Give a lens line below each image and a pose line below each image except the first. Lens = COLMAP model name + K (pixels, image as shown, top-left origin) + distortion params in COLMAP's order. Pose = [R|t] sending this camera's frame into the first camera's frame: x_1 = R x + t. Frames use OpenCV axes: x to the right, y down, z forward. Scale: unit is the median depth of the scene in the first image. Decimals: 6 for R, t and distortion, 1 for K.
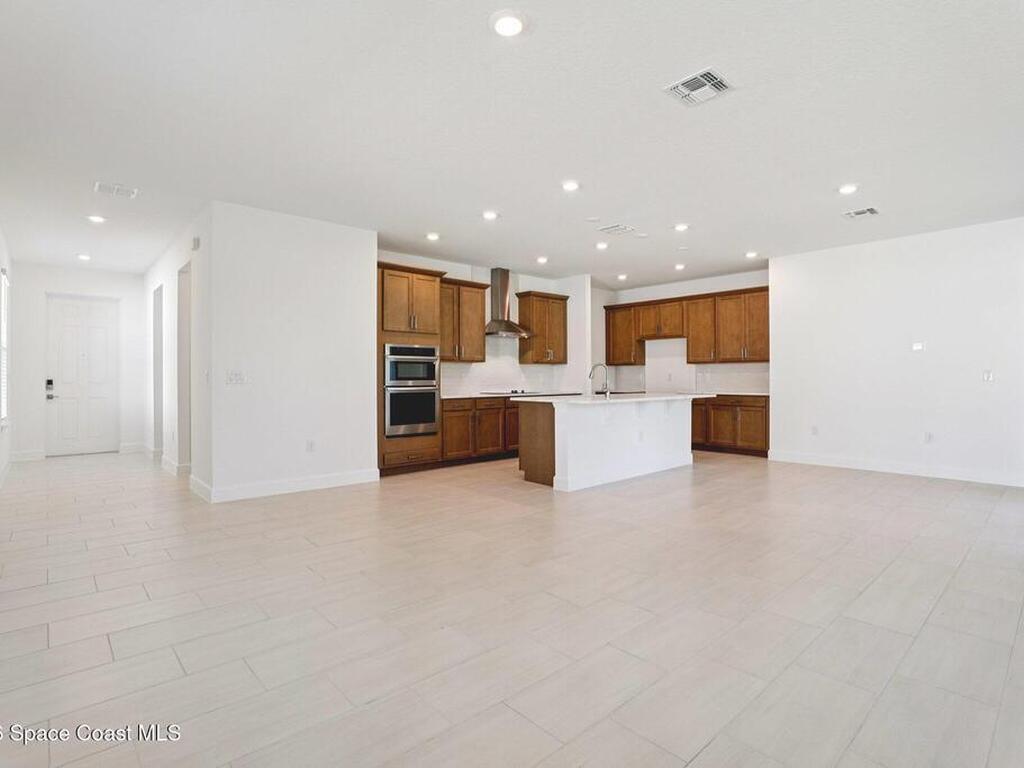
lens RADIAL K [[521.7, 0, 513.8], [0, 521.7, 378.9], [0, 0, 1]] dist [-0.001502, -0.000144]
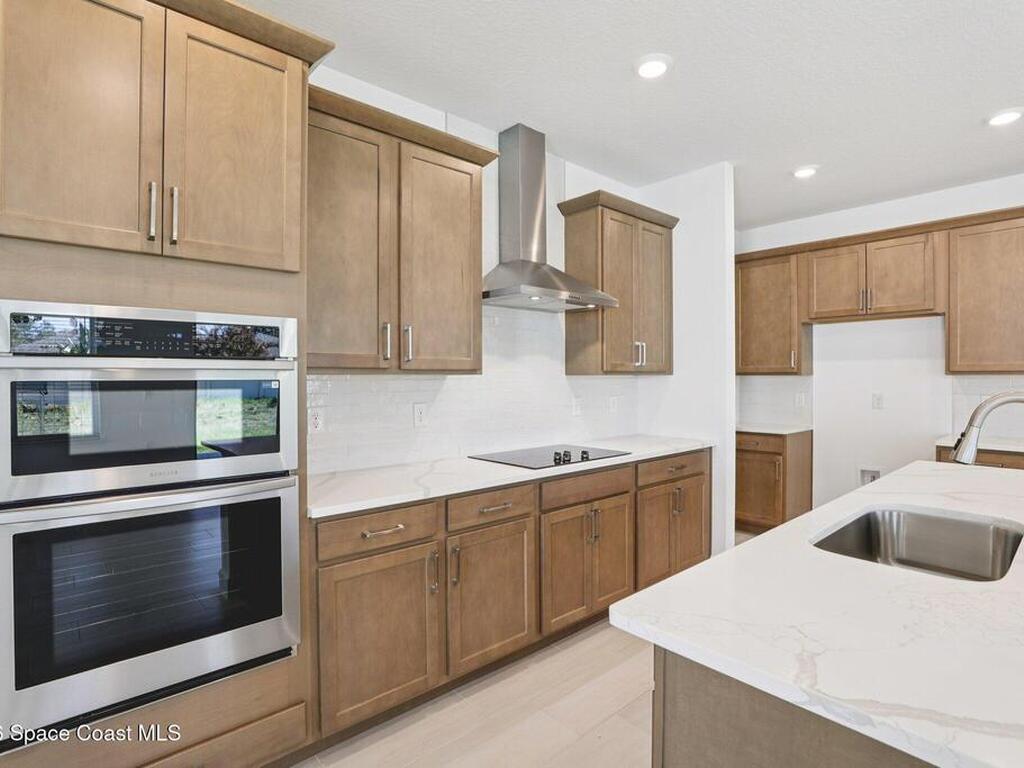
lens RADIAL K [[521.7, 0, 513.8], [0, 521.7, 378.9], [0, 0, 1]] dist [-0.001502, -0.000144]
pose [[0.999935, 0.002569, -0.011142, -0.027784], [-0.002537, 0.999993, 0.002912, -0.028508], [0.011149, -0.002884, 0.999934, 0.621069]]
